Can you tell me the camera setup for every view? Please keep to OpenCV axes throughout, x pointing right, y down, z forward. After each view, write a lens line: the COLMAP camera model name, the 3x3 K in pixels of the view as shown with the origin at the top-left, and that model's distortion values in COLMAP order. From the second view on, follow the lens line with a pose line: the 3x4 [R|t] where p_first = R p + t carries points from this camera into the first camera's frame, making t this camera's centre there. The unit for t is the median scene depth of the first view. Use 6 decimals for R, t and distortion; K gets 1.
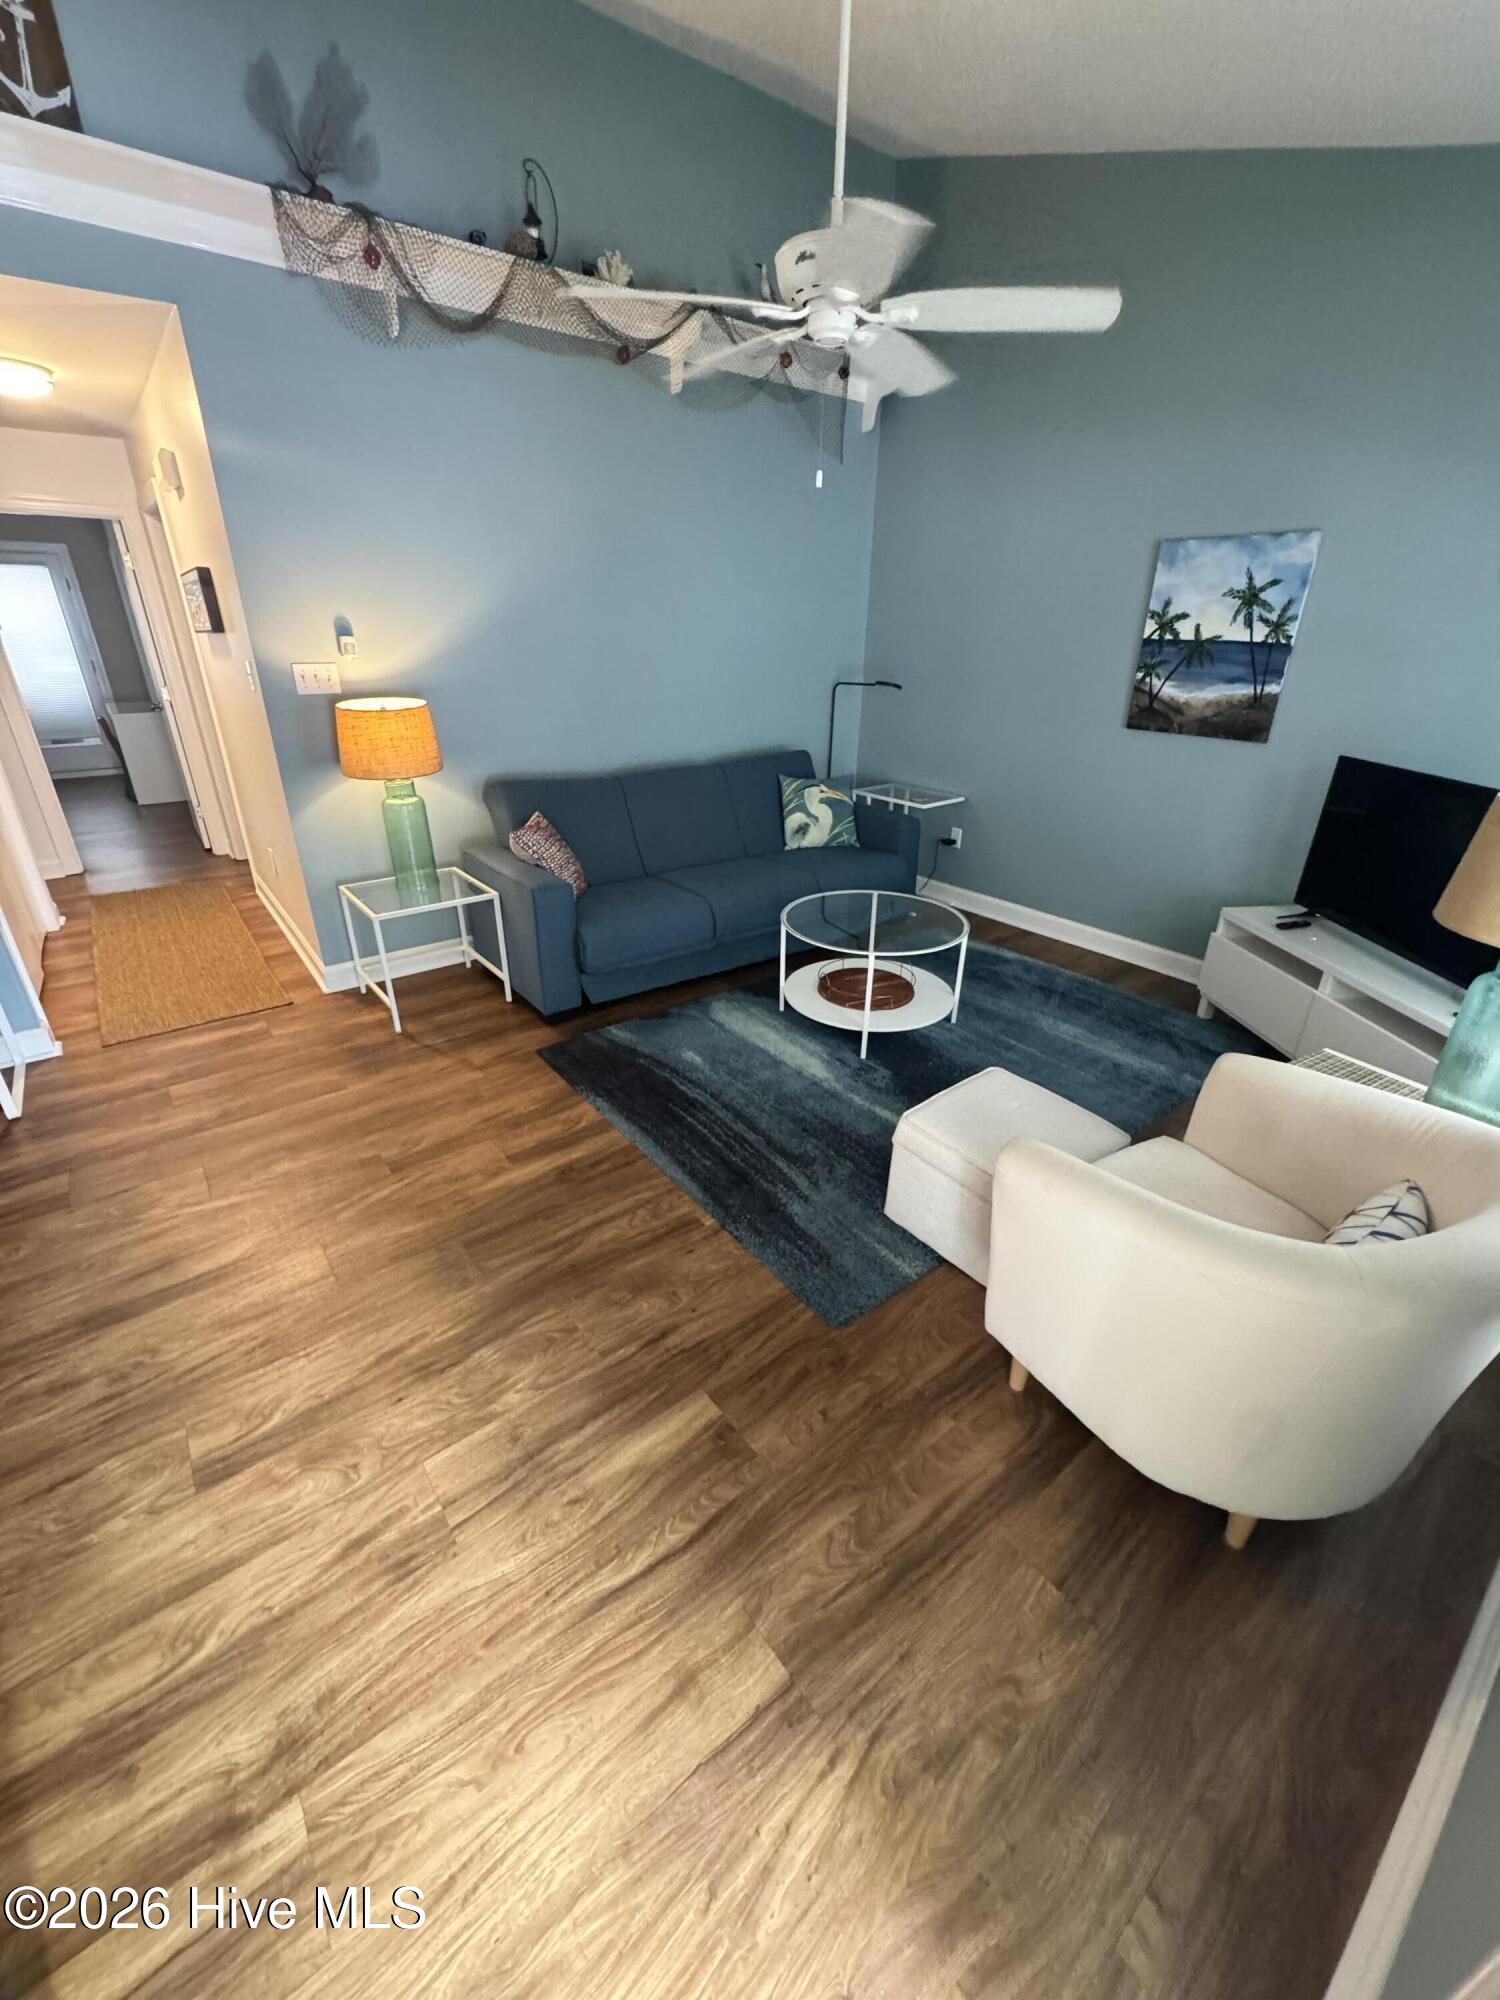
lens RADIAL K [[798.2, 0, 753.3], [0, 798.2, 1001.1], [0, 0, 1]] dist [-0.003443, 0.000809]
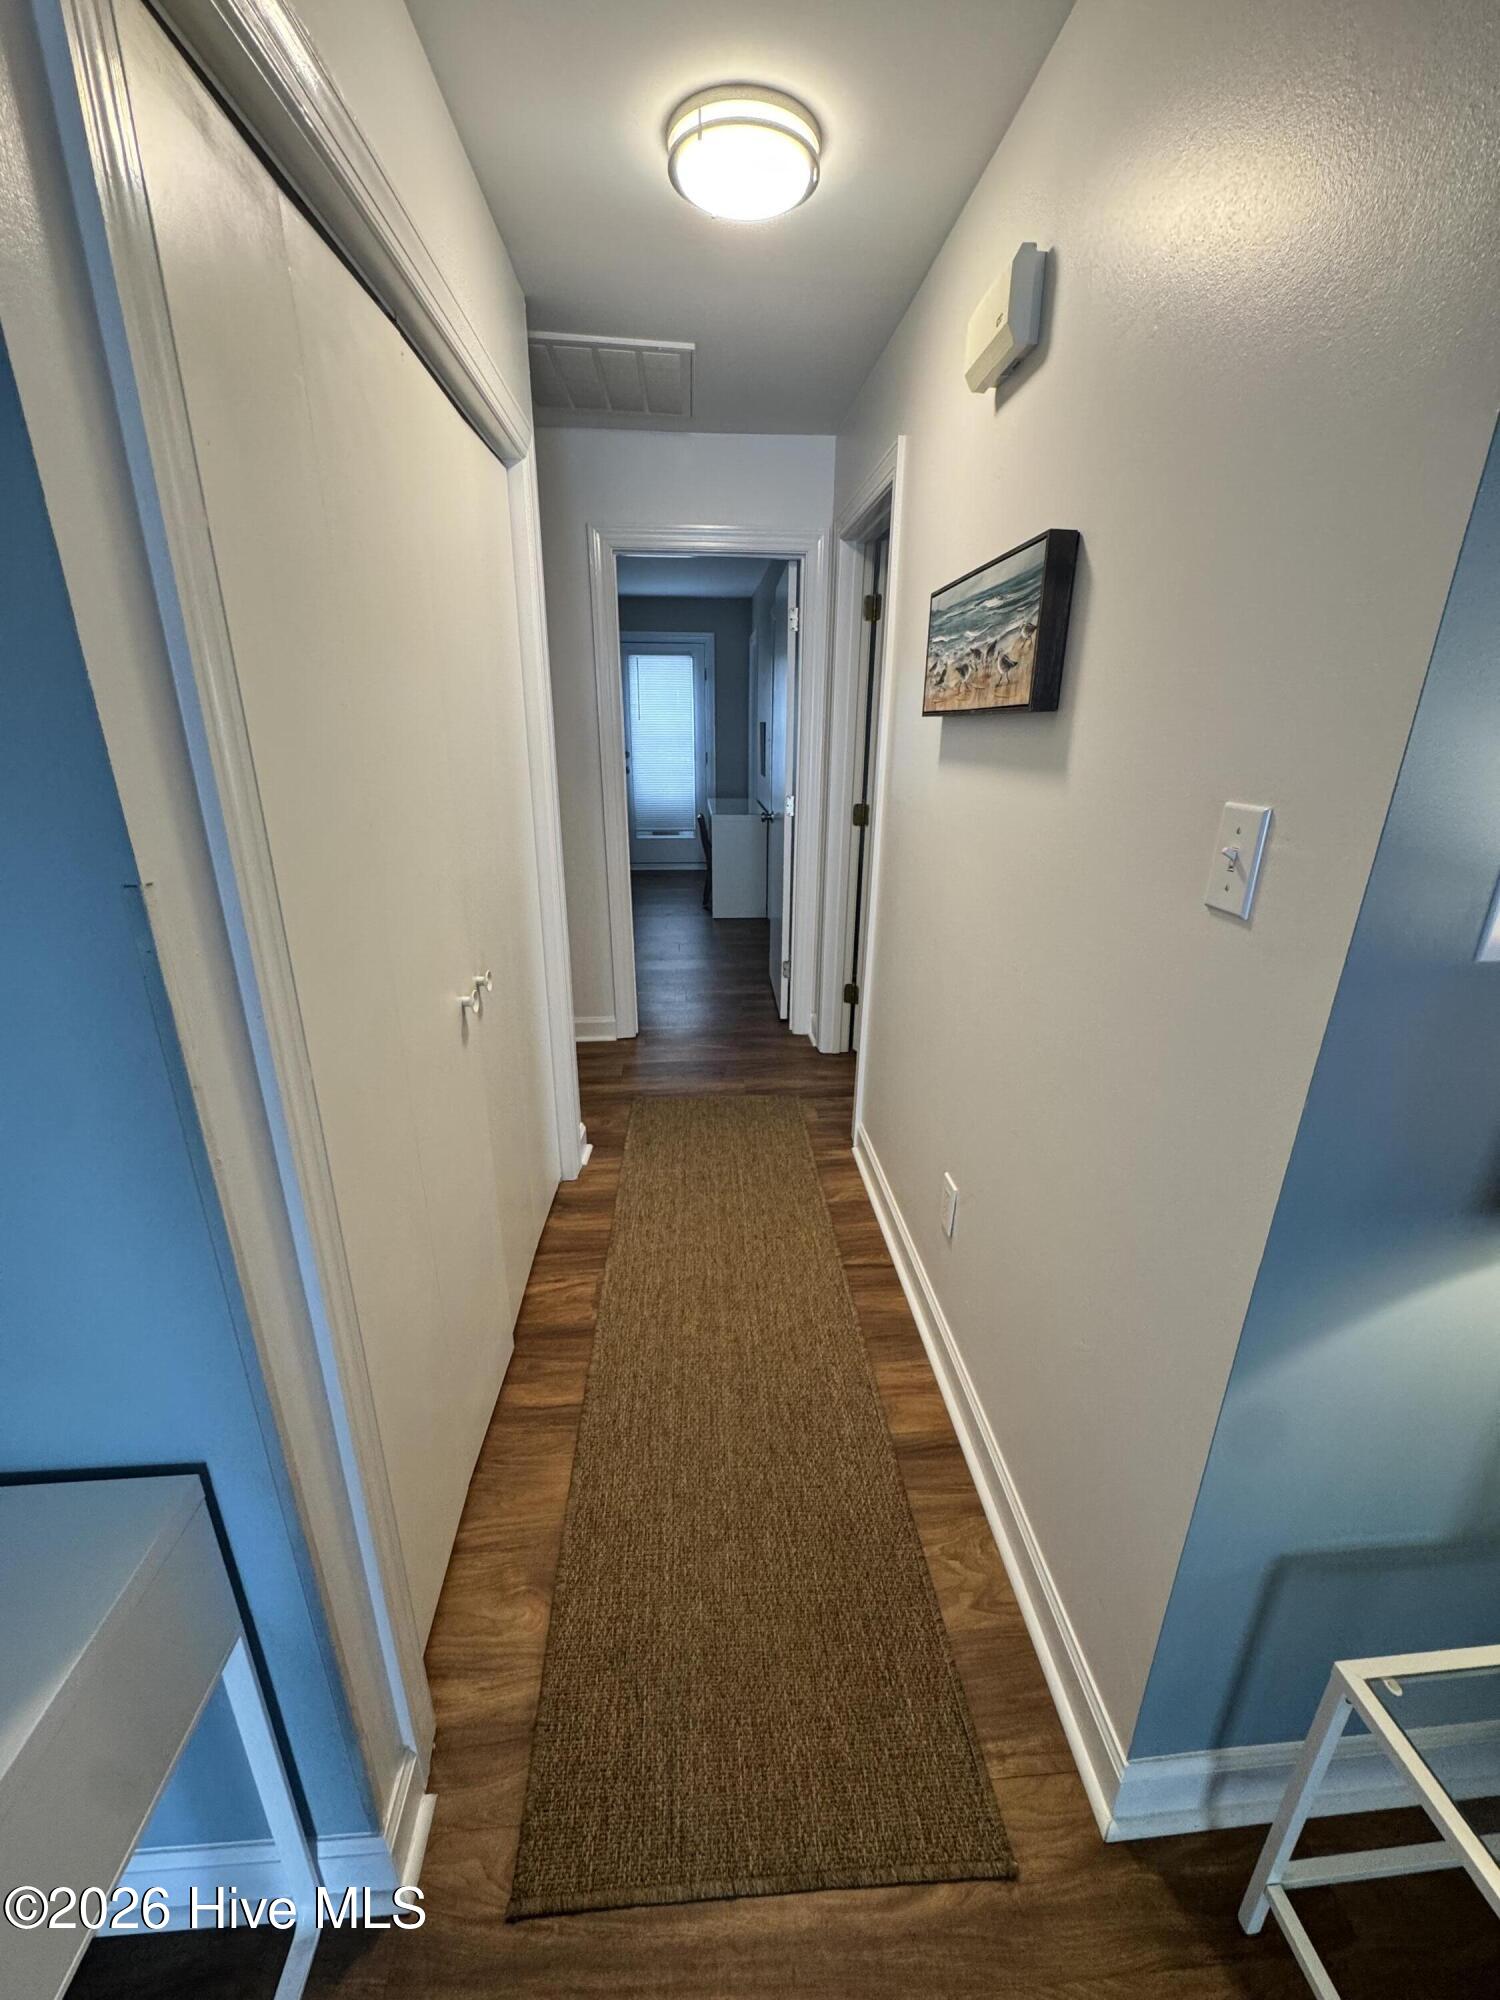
lens RADIAL K [[798.2, 0, 753.3], [0, 798.2, 1001.1], [0, 0, 1]] dist [-0.003443, 0.000809]
pose [[0.832756, 0.181976, -0.522878, -0.599536], [-0.234830, 0.971372, -0.035936, -0.305627], [0.501370, 0.152713, 0.851649, 0.679789]]
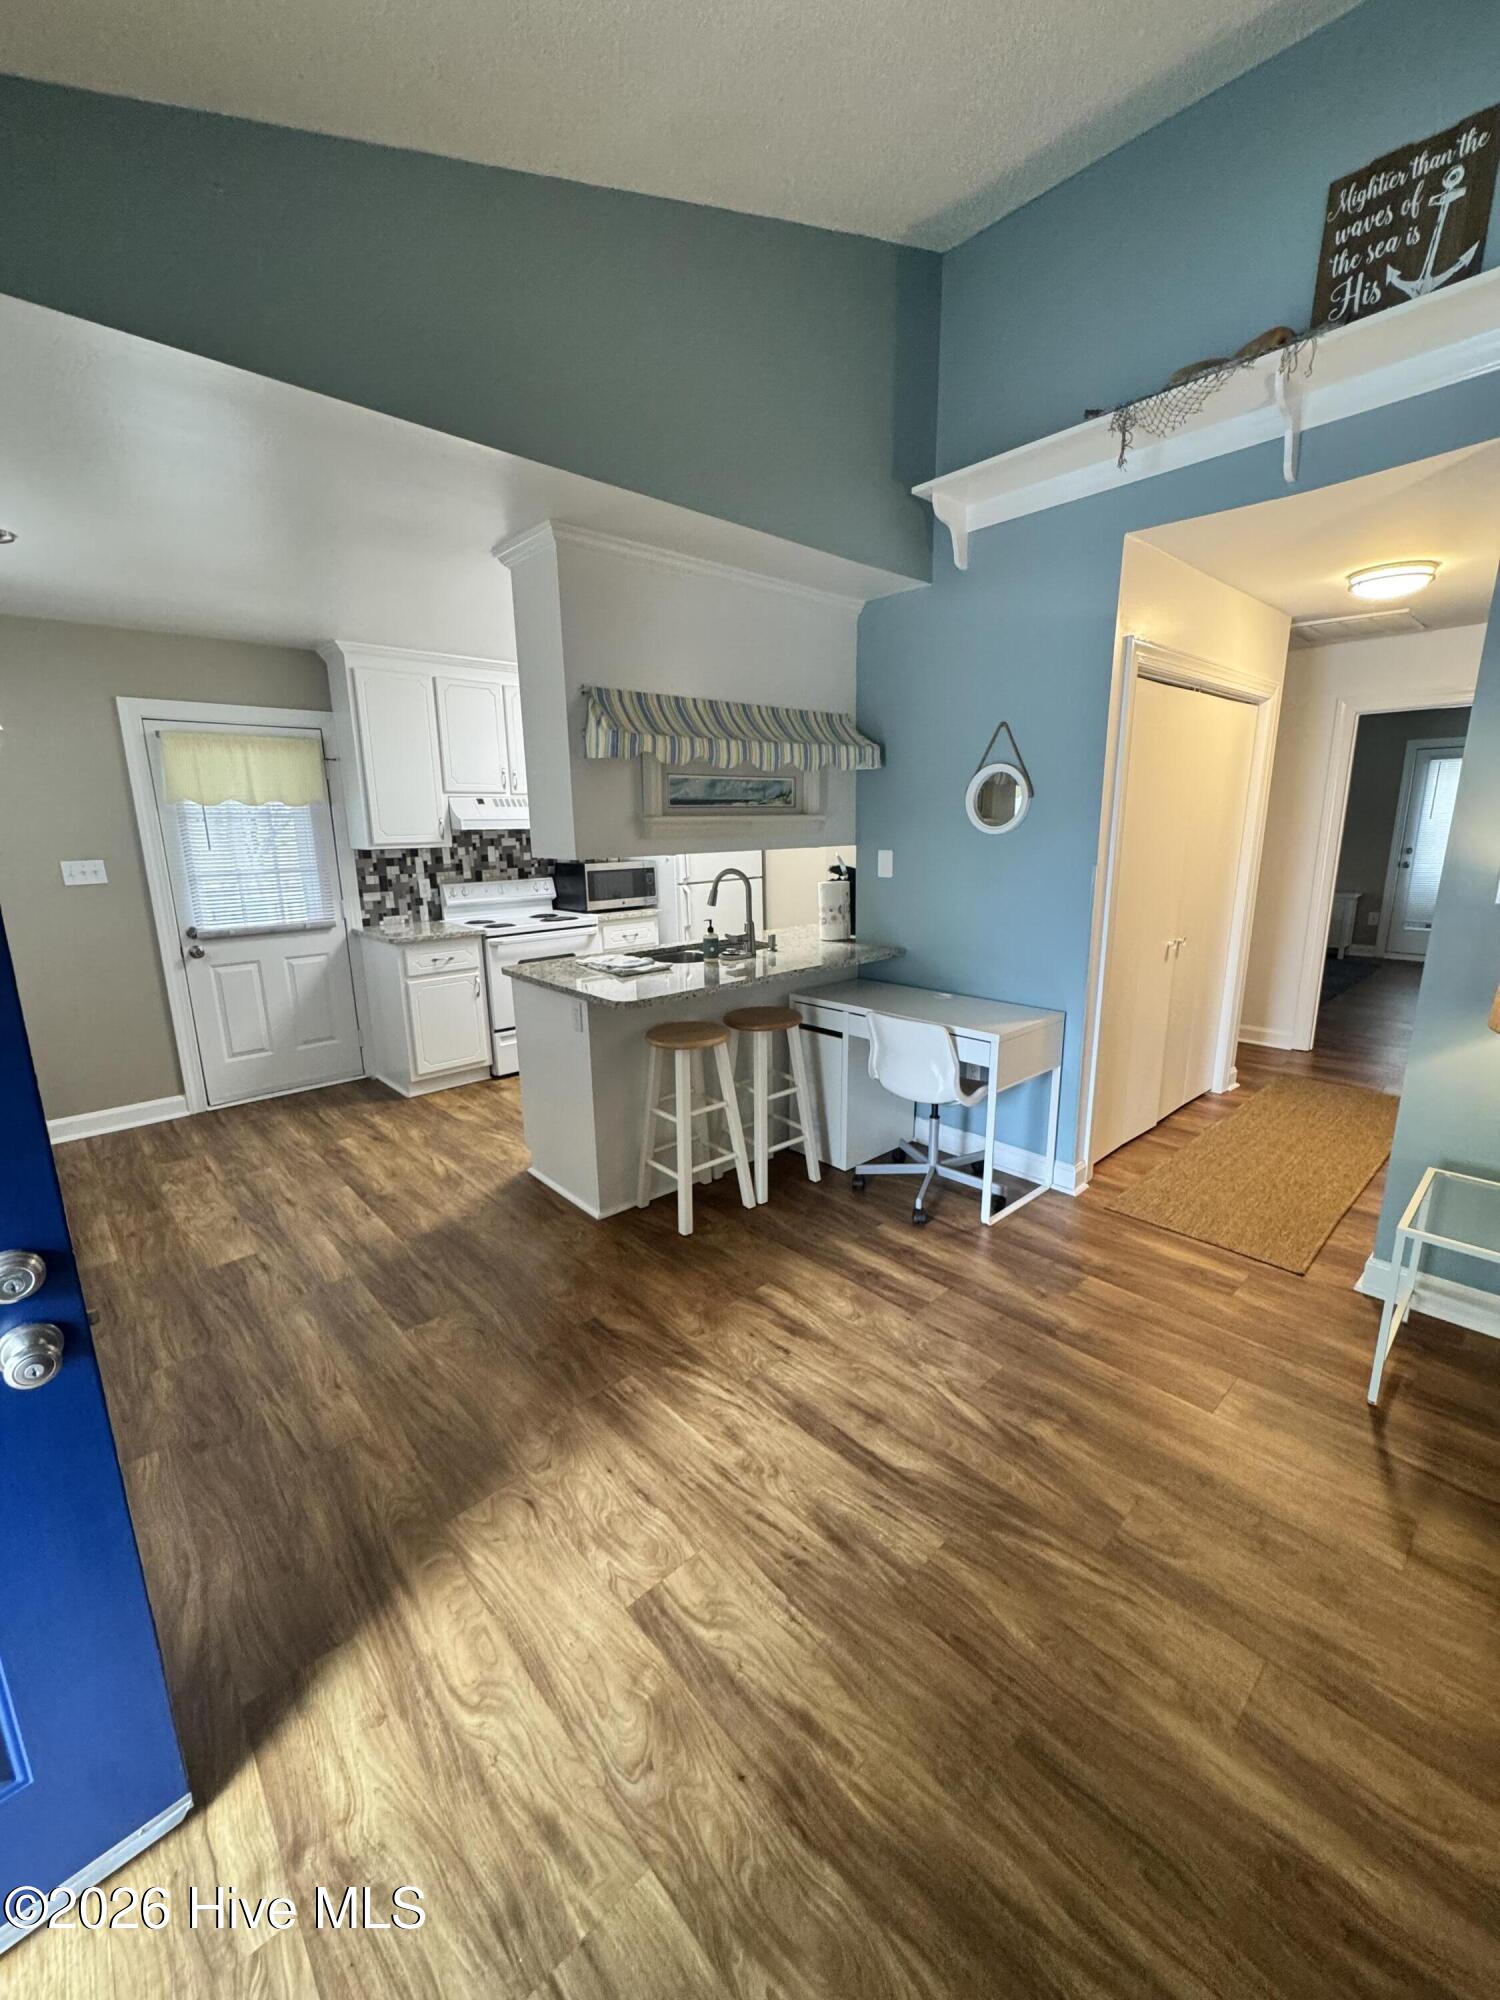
lens RADIAL K [[798.2, 0, 753.3], [0, 798.2, 1001.1], [0, 0, 1]] dist [-0.003443, 0.000809]
pose [[0.080021, 0.208876, -0.974663, 0.072135], [-0.407764, 0.899101, 0.159205, -0.149355], [0.909574, 0.384692, 0.157119, 0.321074]]
